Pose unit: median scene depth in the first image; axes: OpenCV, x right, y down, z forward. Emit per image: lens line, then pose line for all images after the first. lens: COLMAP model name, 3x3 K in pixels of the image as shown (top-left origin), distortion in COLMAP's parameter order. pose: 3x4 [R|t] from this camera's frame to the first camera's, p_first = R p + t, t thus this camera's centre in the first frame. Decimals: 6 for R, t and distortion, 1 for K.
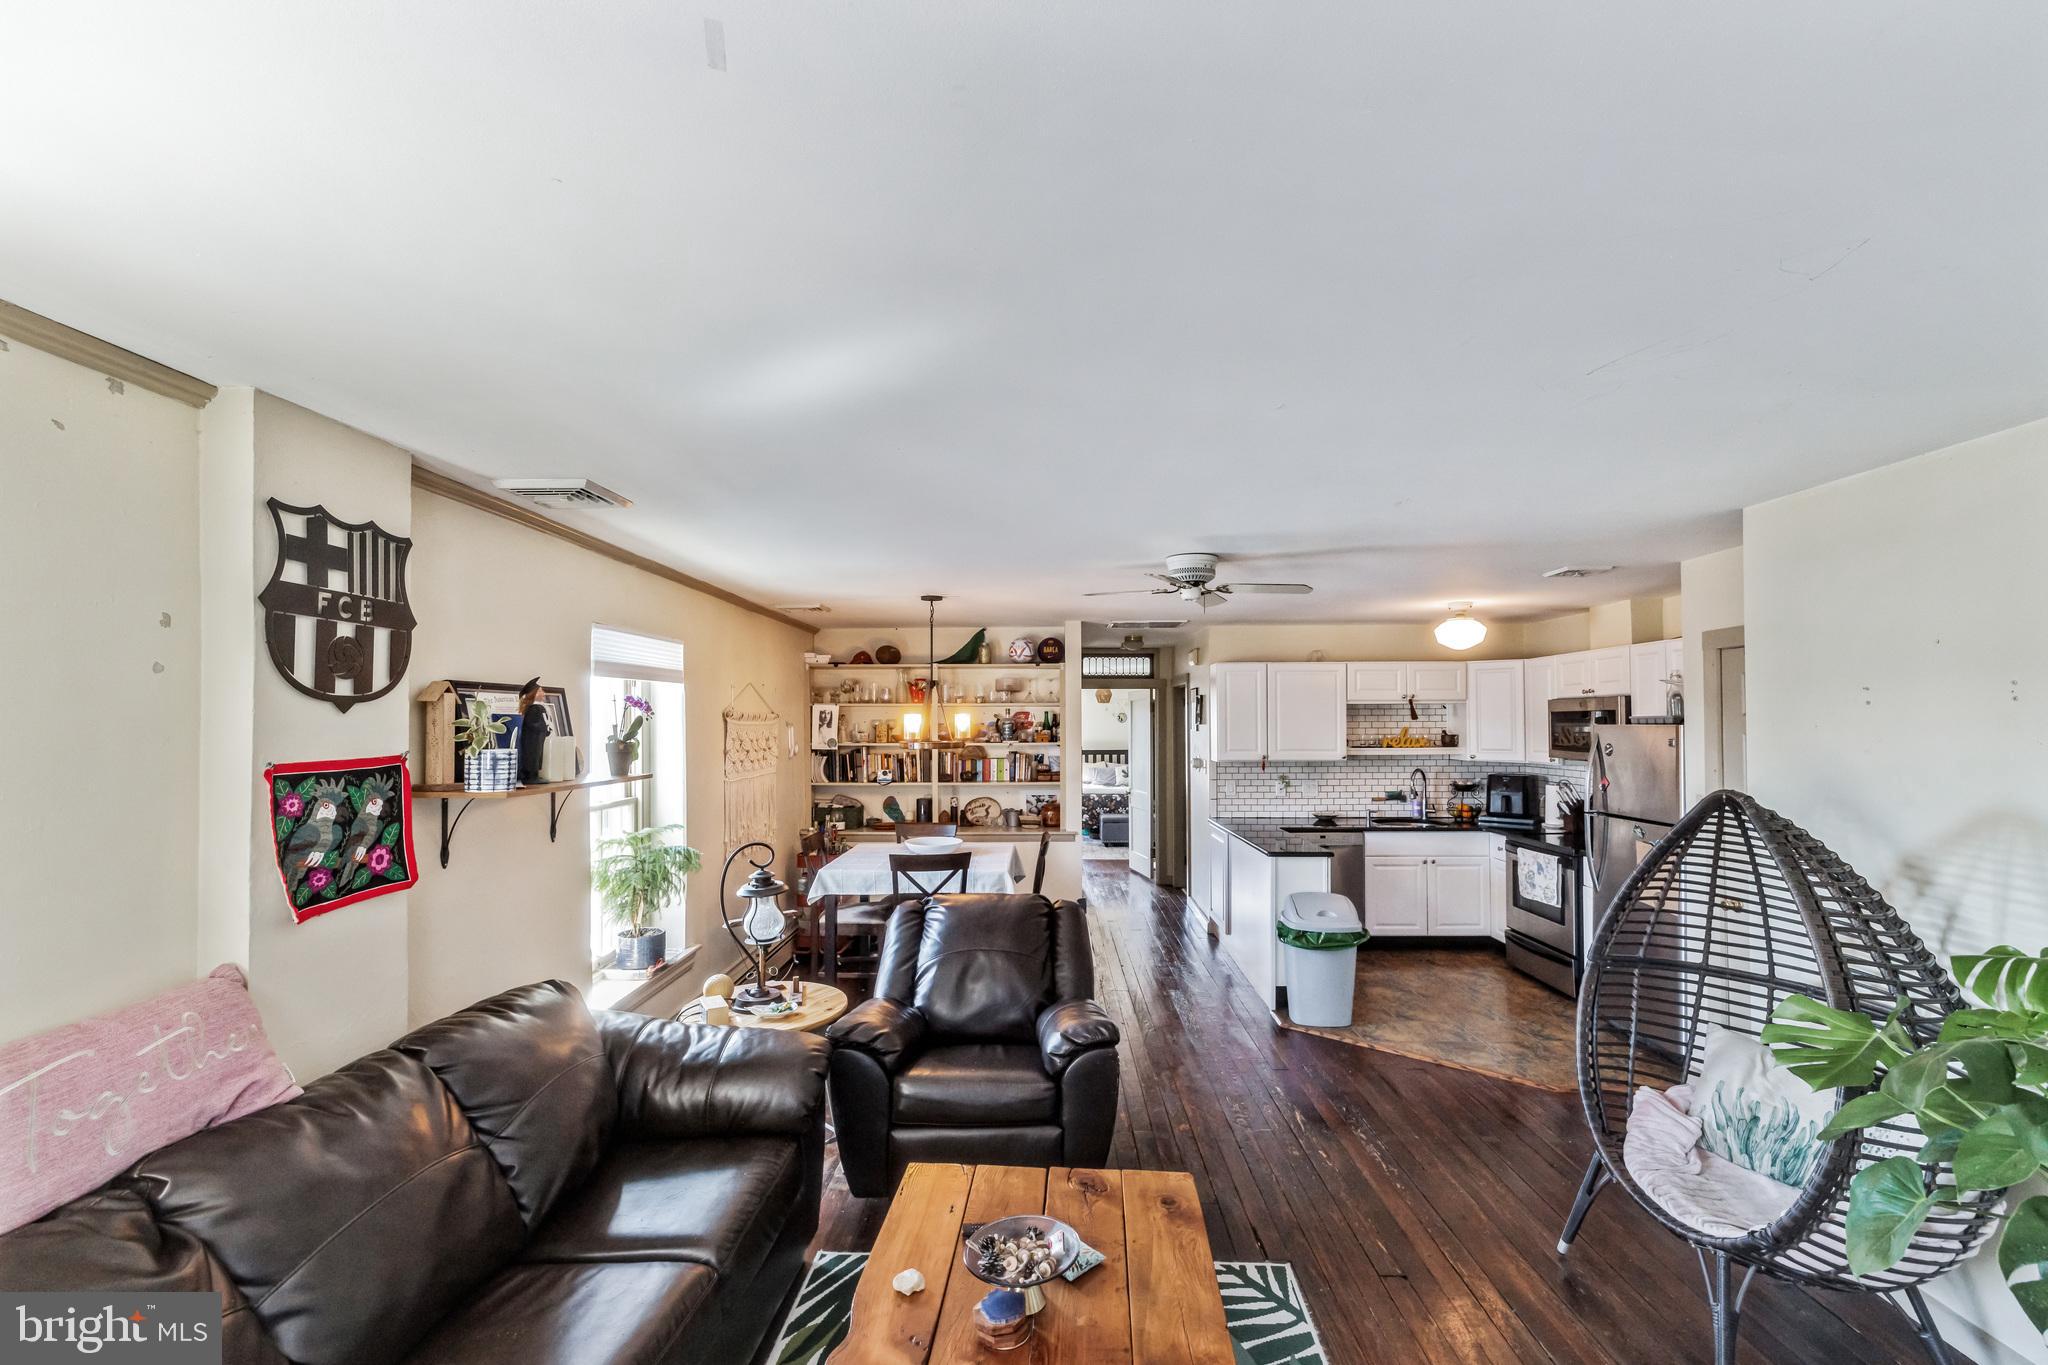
lens RADIAL K [[913.8, 0, 1033.6], [0, 913.8, 690.4], [0, 0, 1]] dist [0.000349, -0.000046]
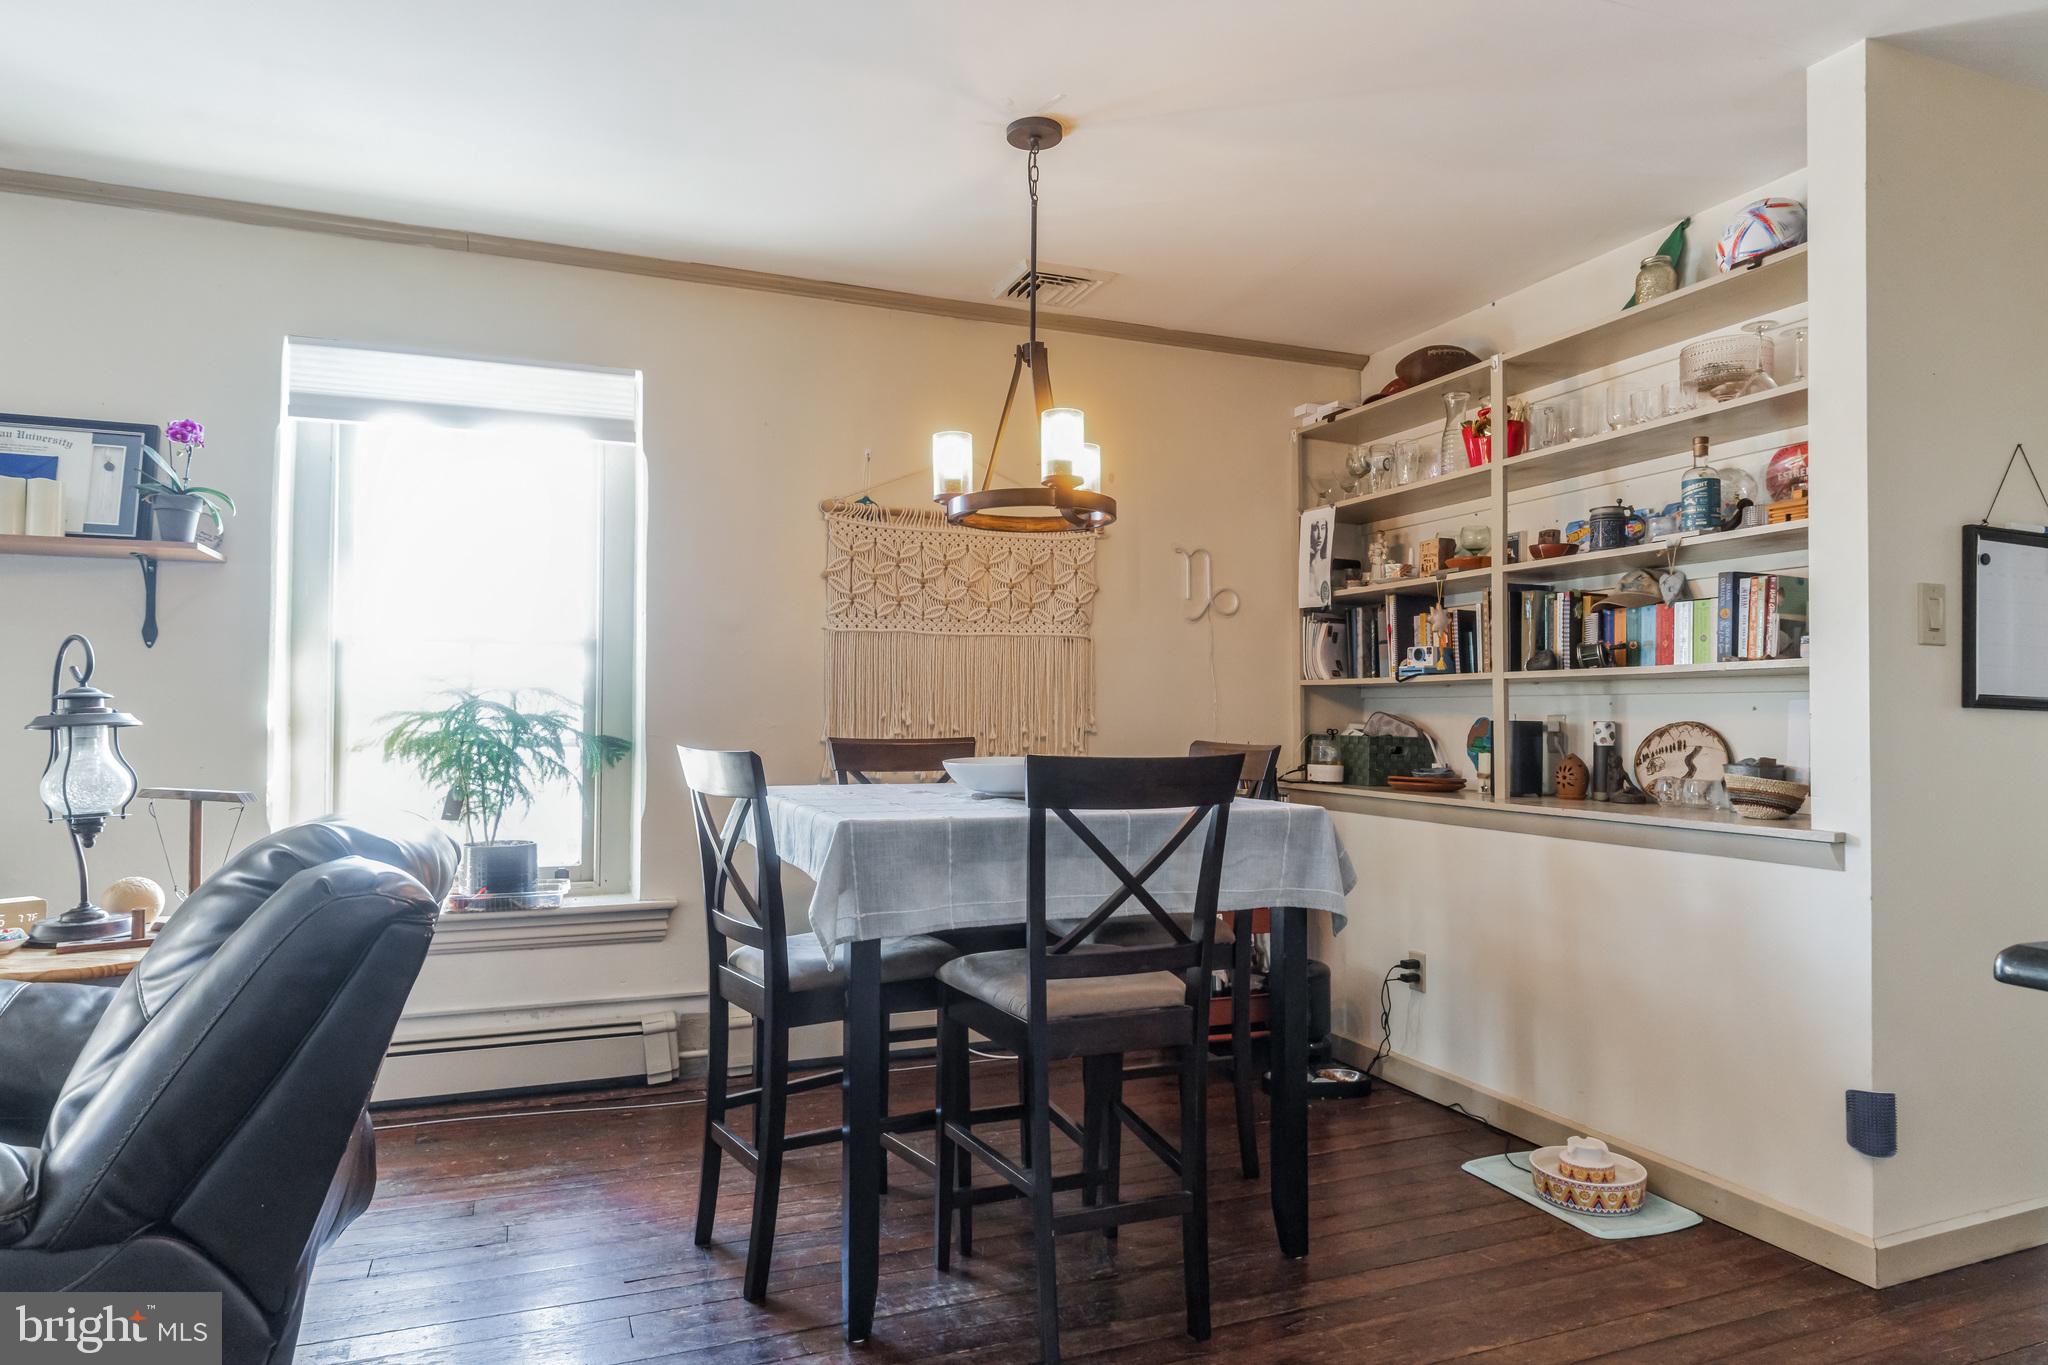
lens RADIAL K [[1199.8, 0, 1024.3], [0, 1199.8, 701.9], [0, 0, 1]] dist [-0.018186, -0.000268]
pose [[0.371477, -0.005409, -0.928426, 0.797951], [0.019020, 0.999818, 0.001785, 0.310580], [0.928247, -0.018321, 0.371512, 1.817832]]
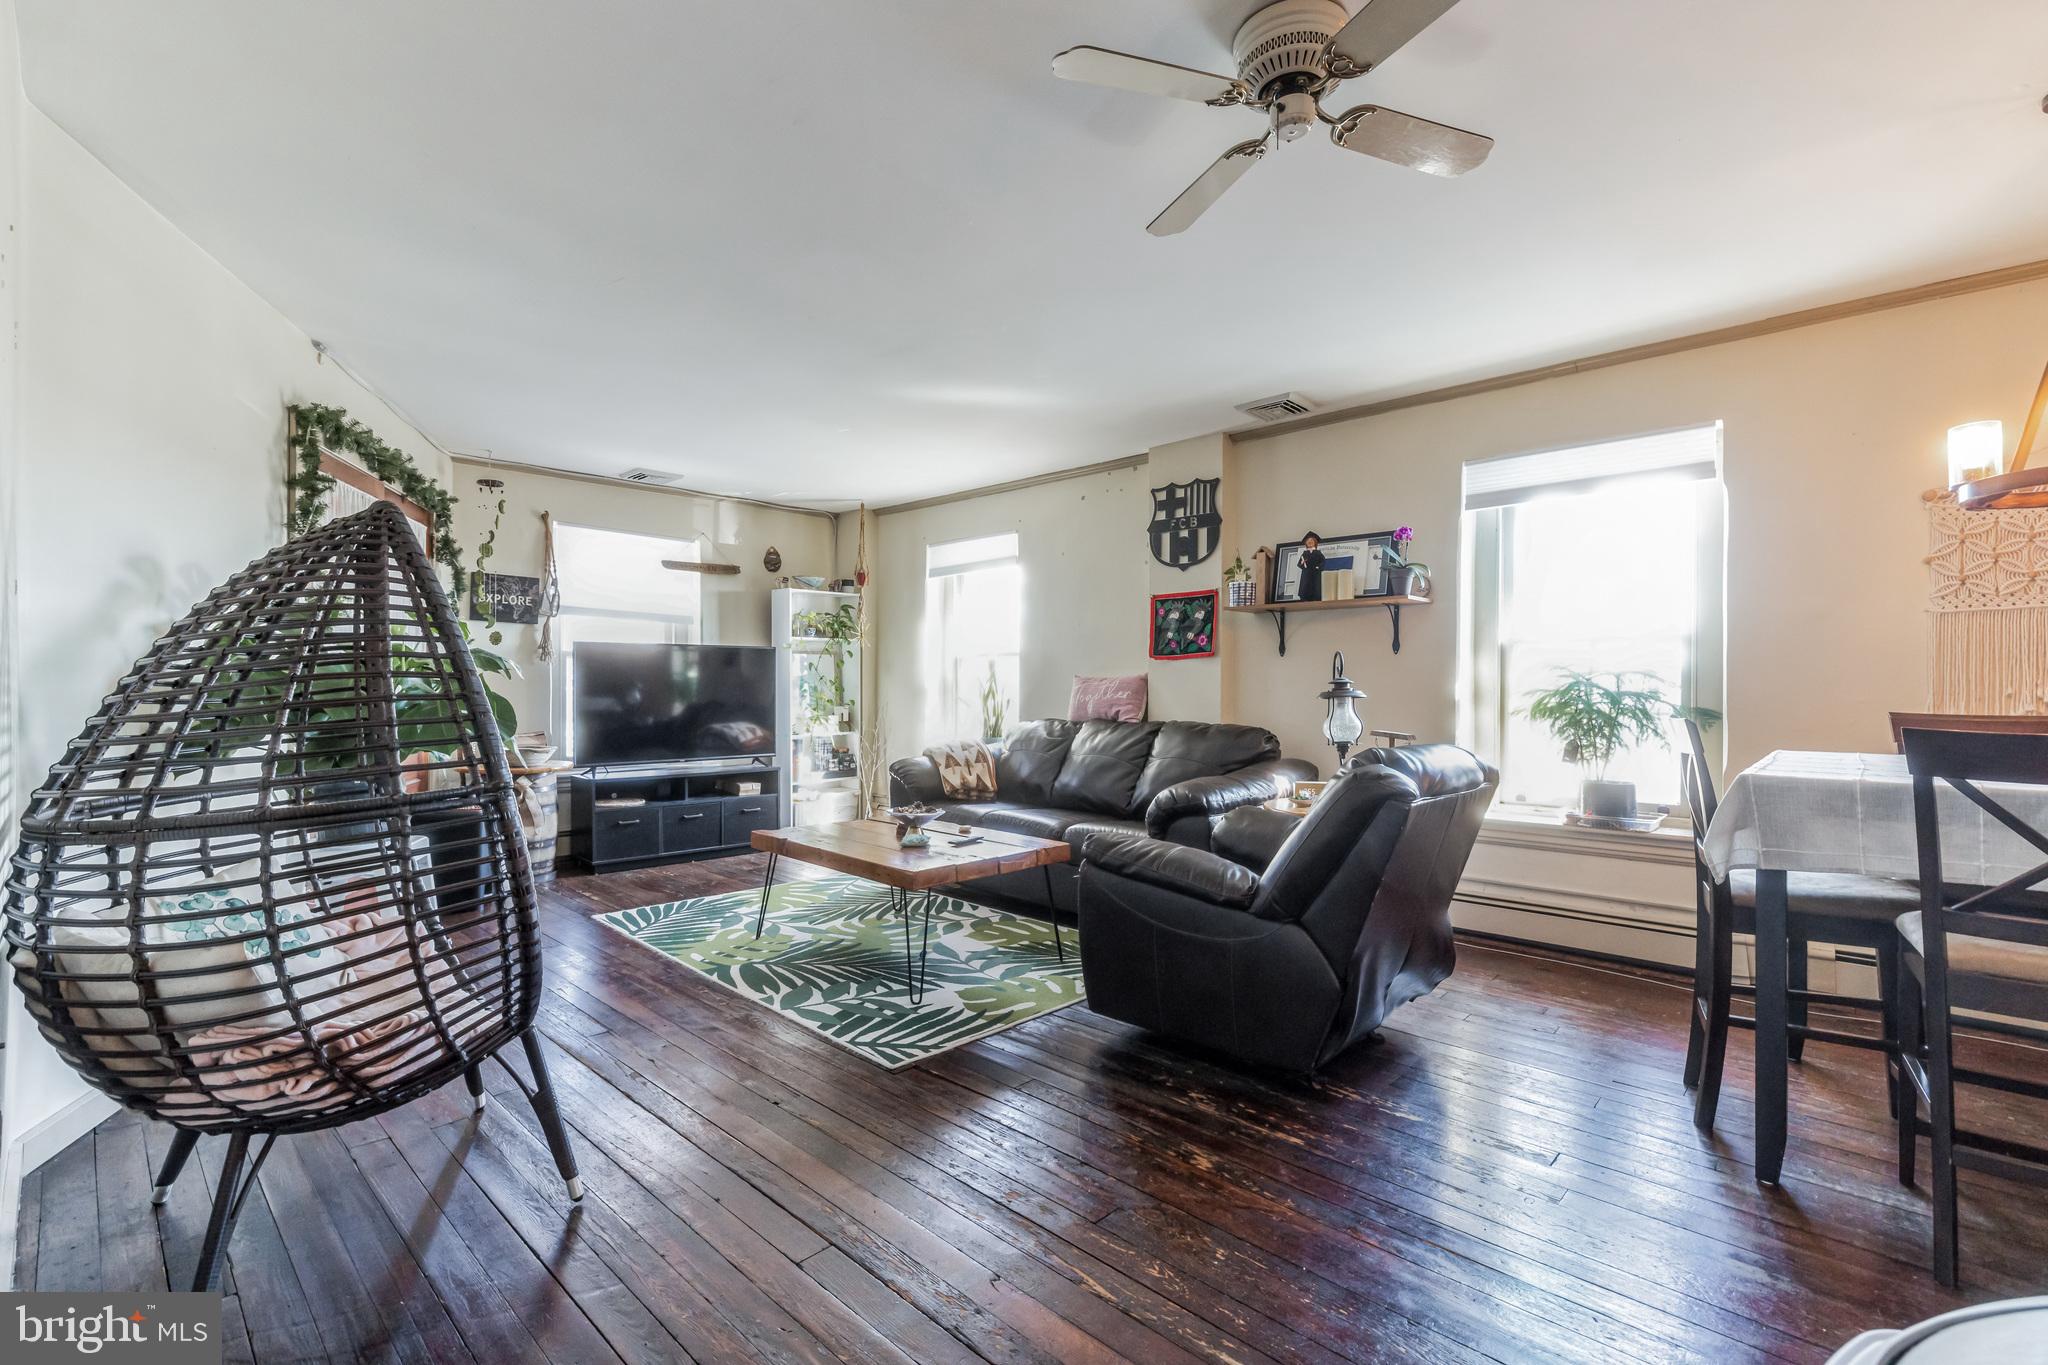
lens RADIAL K [[913.8, 0, 1033.6], [0, 913.8, 690.4], [0, 0, 1]] dist [0.000349, -0.000046]
pose [[-0.692210, 0.004914, -0.721679, 1.034085], [0.019805, 0.999730, -0.012189, 0.314576], [0.721424, -0.022730, -0.692120, 2.141668]]
